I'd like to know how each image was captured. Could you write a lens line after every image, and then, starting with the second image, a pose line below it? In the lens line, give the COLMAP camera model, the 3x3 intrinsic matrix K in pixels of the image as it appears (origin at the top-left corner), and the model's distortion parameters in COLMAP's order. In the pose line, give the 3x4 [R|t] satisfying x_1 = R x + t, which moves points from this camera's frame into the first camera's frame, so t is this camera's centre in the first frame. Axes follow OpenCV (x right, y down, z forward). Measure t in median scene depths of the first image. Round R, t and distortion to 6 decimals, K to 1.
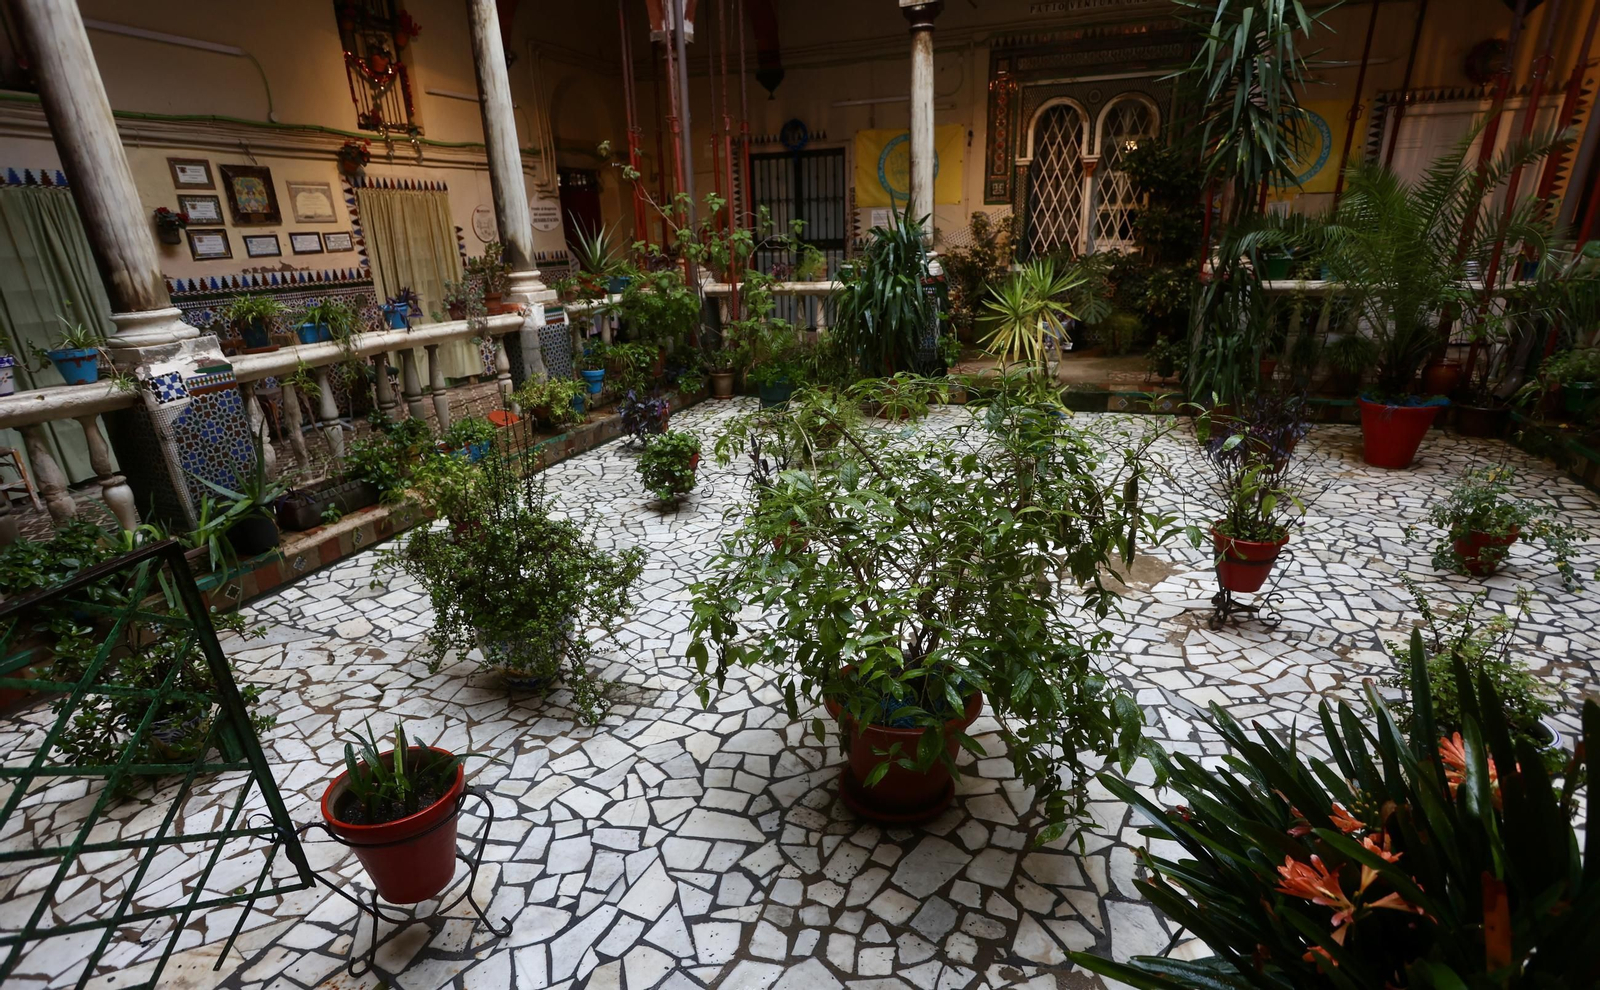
lens RADIAL K [[803.2, 0, 793.6], [0, 803.2, 547.9], [0, 0, 1]] dist [-0.074856, 0.033542]
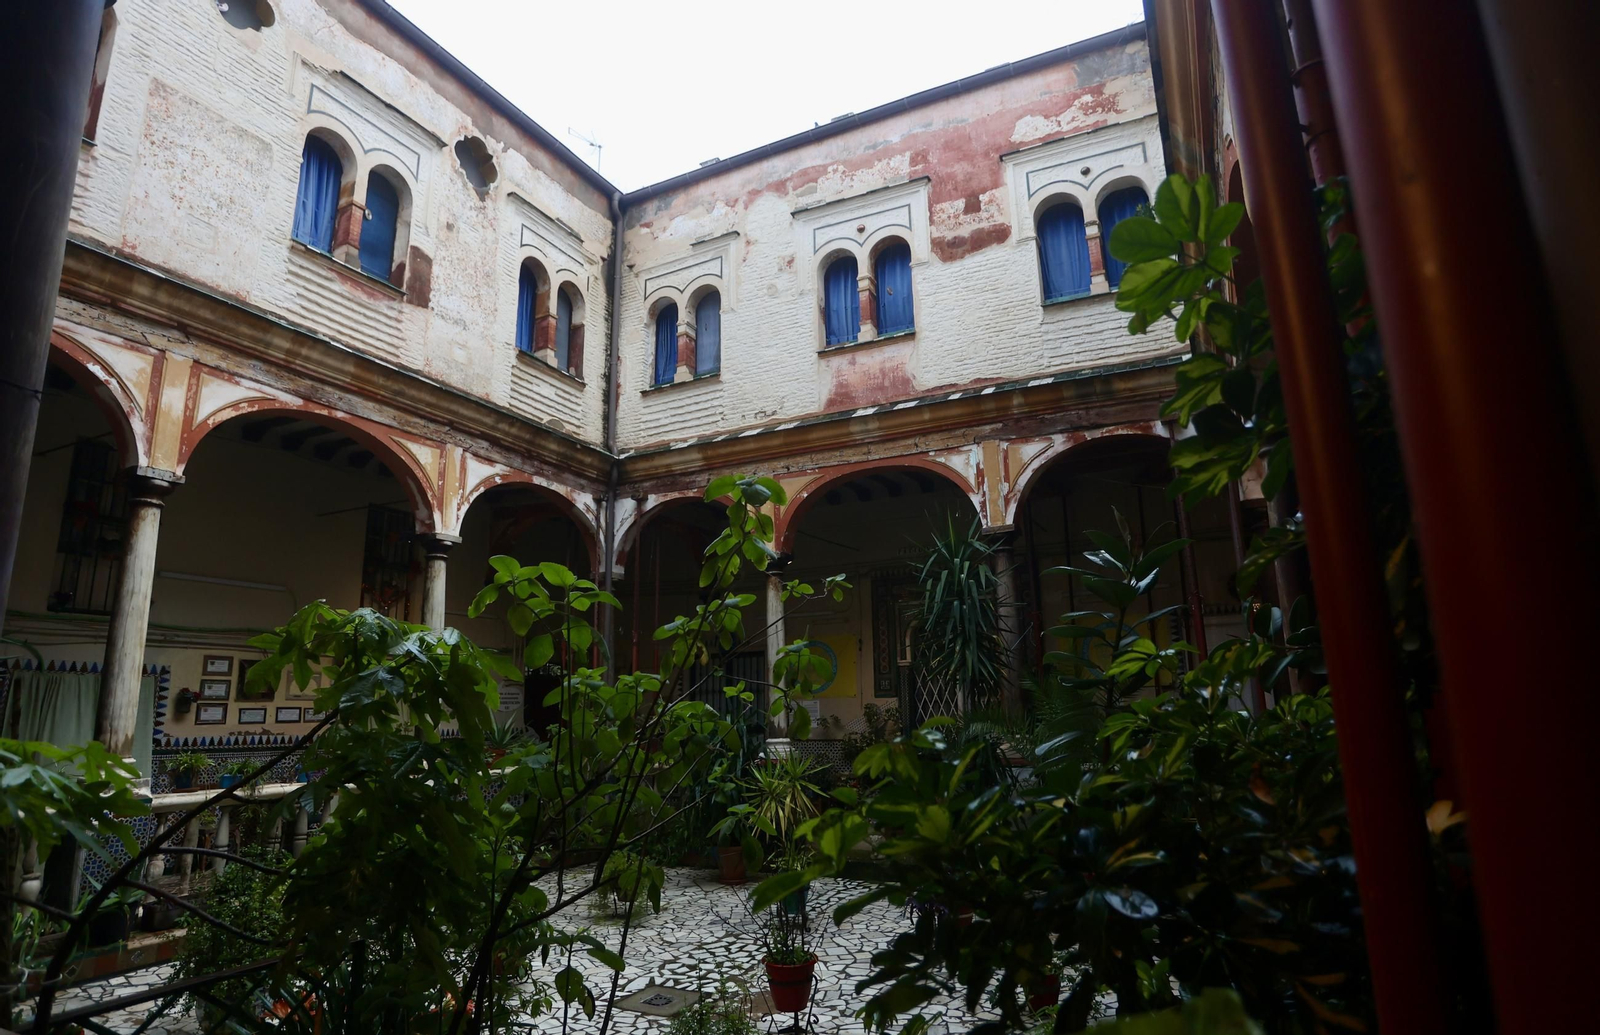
lens RADIAL K [[857.6, 0, 797.4], [0, 857.6, 520.2], [0, 0, 1]] dist [-0.077802, 0.038602]
pose [[0.994706, -0.006796, -0.102539, 0.401051], [-0.051837, 0.828381, -0.557761, 0.083436], [0.088732, 0.560124, 0.823643, -0.287683]]
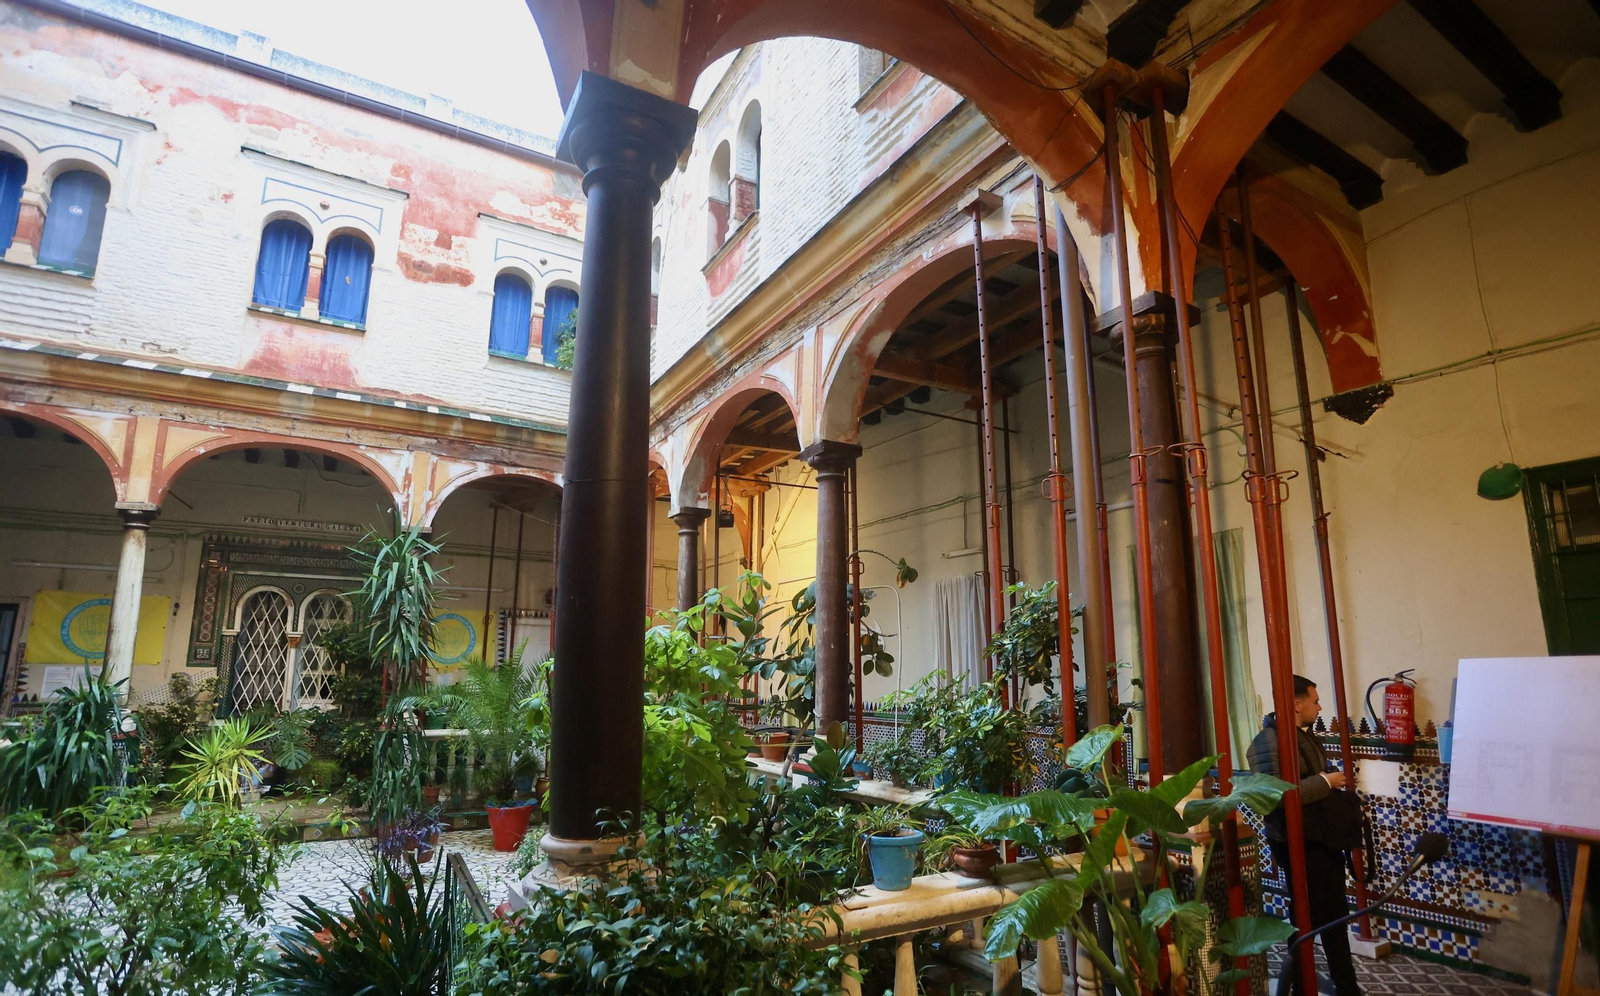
lens RADIAL K [[792.0, 0, 809.6], [0, 792.0, 537.0], [0, 0, 1]] dist [-0.072565, 0.031429]
pose [[0.622143, 0.172639, 0.763632, -0.094192], [0.269399, 0.868612, -0.415857, 0.126451], [-0.735093, 0.464444, 0.493893, -0.369552]]
